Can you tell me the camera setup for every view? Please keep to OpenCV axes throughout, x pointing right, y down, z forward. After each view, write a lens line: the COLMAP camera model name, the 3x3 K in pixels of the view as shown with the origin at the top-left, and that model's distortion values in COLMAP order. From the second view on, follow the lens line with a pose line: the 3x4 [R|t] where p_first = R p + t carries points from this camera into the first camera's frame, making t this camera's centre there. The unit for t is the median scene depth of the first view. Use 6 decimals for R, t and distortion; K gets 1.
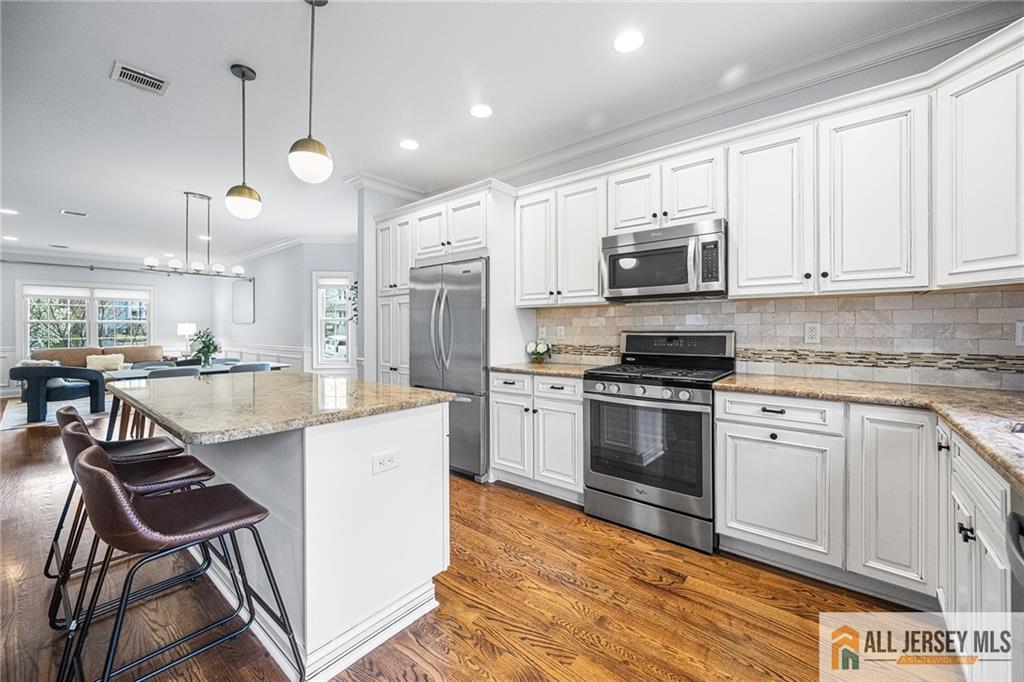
lens RADIAL K [[403.7, 0, 508.6], [0, 403.7, 327.3], [0, 0, 1]] dist [-0.000815, 0.000032]
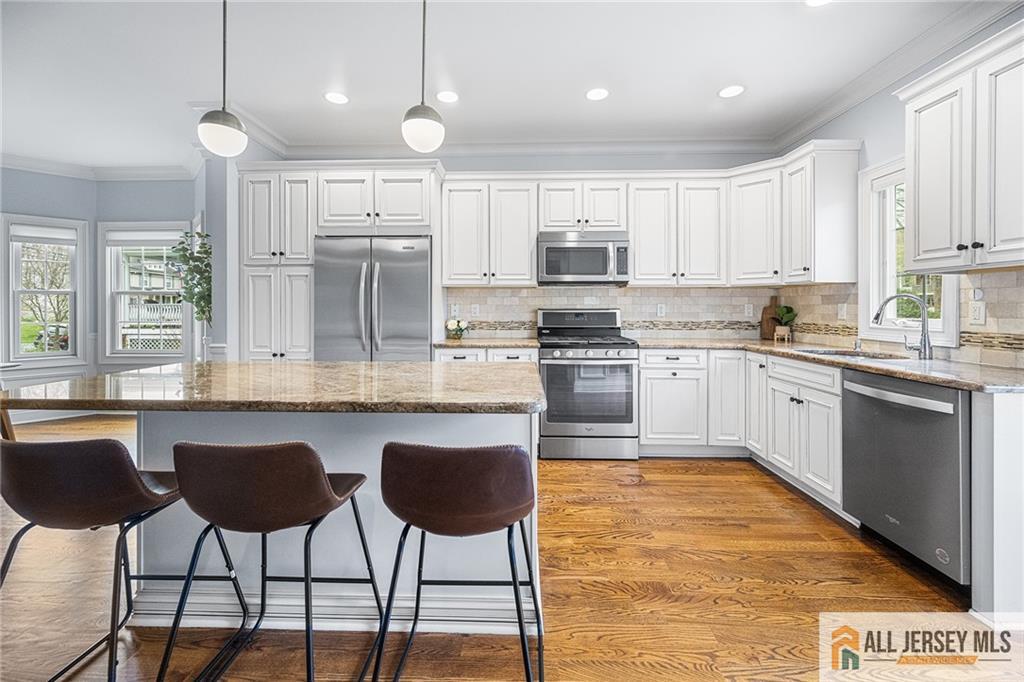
lens RADIAL K [[412.0, 0, 506.3], [0, 412.0, 305.3], [0, 0, 1]] dist [-0.000422, -0.000363]
pose [[0.792833, 0.006592, 0.609404, -0.585398], [-0.005200, 0.999978, -0.004051, 0.004107], [-0.609417, 0.000042, 0.792850, 0.072567]]
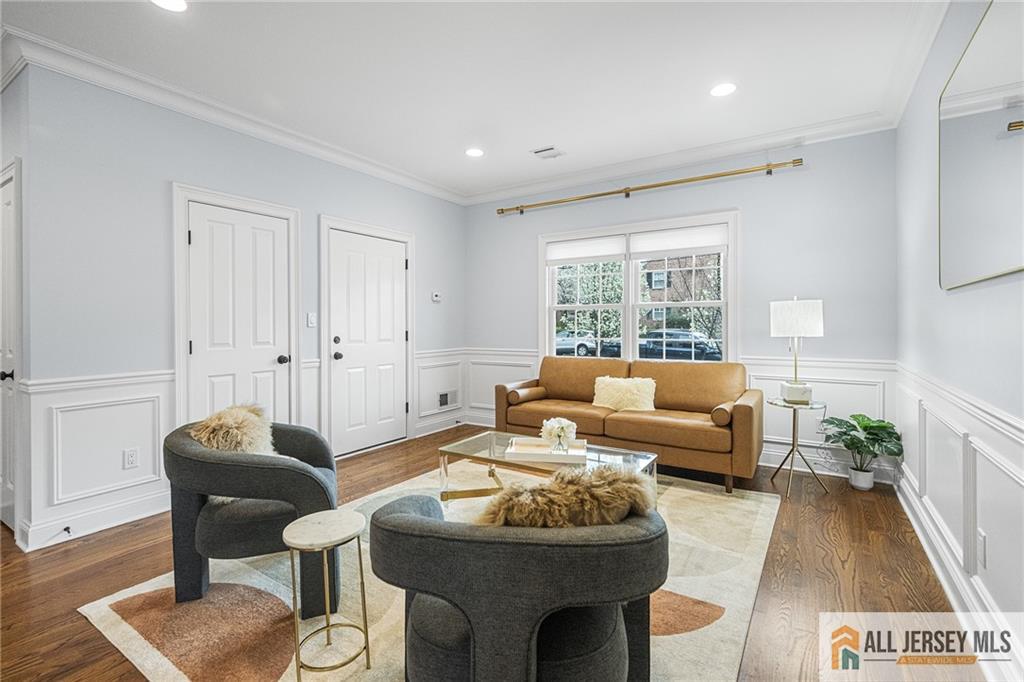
lens RADIAL K [[466.5, 0, 513.7], [0, 466.5, 328.7], [0, 0, 1]] dist [0.000127, -0.000052]
pose [[0.114393, 0.011768, -0.993366, -1.433501], [0.005102, 0.999910, 0.012433, 0.022952], [0.993422, -0.006490, 0.114323, 2.322485]]
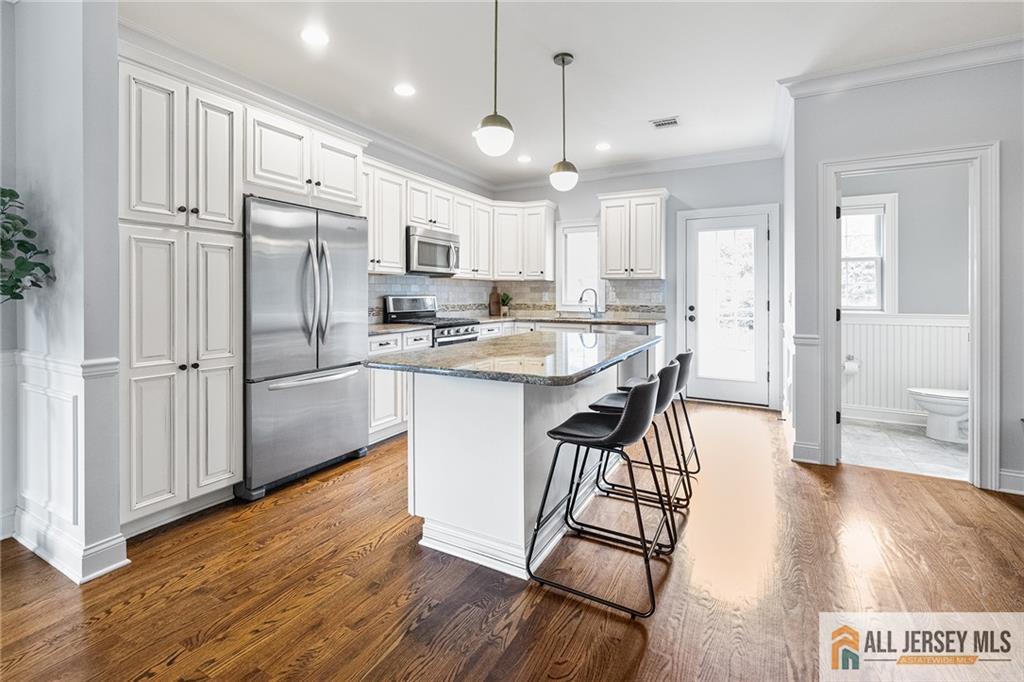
lens RADIAL K [[462.0, 0, 498.0], [0, 462.0, 293.6], [0, 0, 1]] dist [0.001087, -0.000035]
pose [[-0.178193, 0.005202, 0.983982, -1.305492], [-0.005307, 0.999966, -0.006248, 0.011871], [-0.983981, -0.006336, -0.178160, 0.967206]]
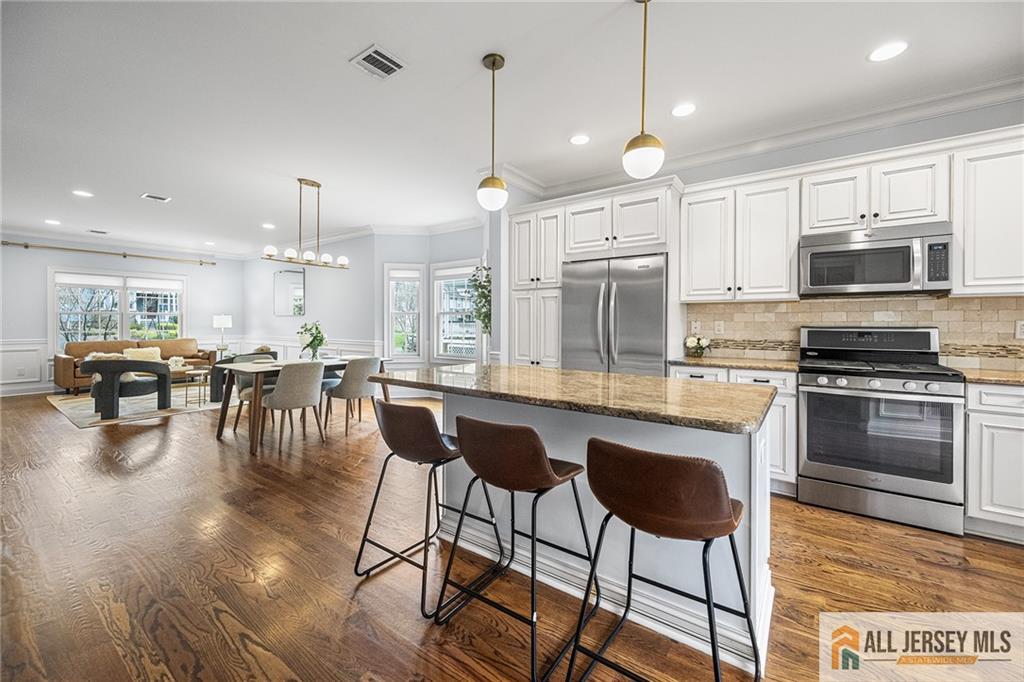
lens RADIAL K [[407.2, 0, 510.6], [0, 407.2, 323.3], [0, 0, 1]] dist [-0.000601, 0.000088]
pose [[0.998234, 0.007731, 0.058900, -0.554440], [-0.007932, 0.999963, 0.003178, 0.003785], [-0.058873, -0.003639, 0.998259, -0.000504]]
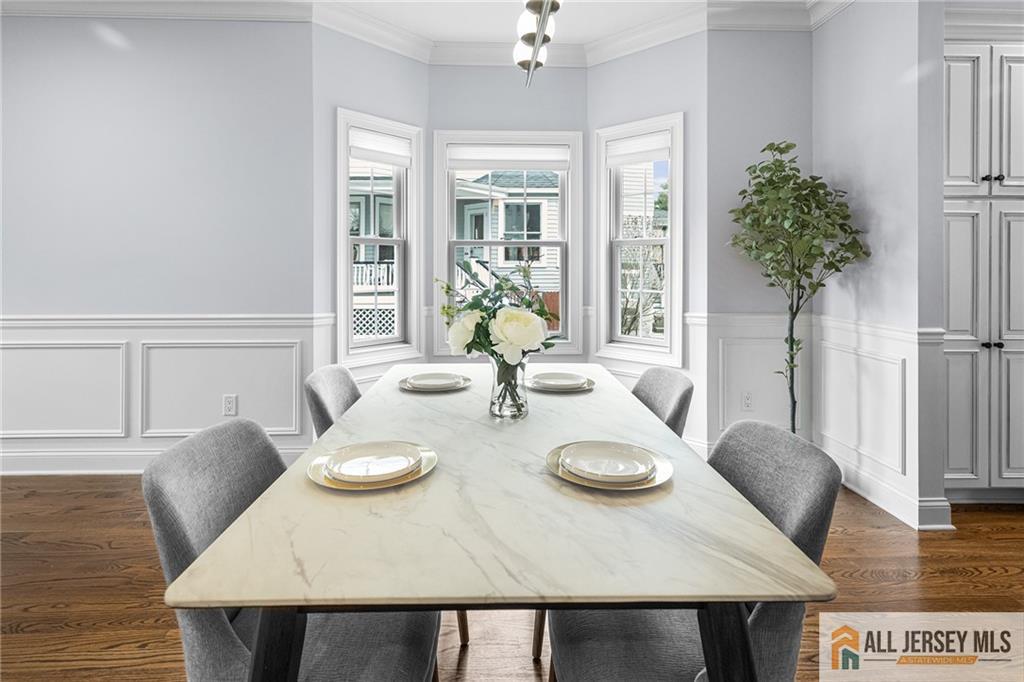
lens RADIAL K [[510.0, 0, 511.2], [0, 510.0, 267.8], [0, 0, 1]] dist [0.002833, 0.000205]
pose [[0.747563, 0.004798, 0.664174, -1.562712], [-0.007552, 0.999971, 0.001276, 0.015354], [-0.664148, -0.005970, 0.747577, 1.256659]]
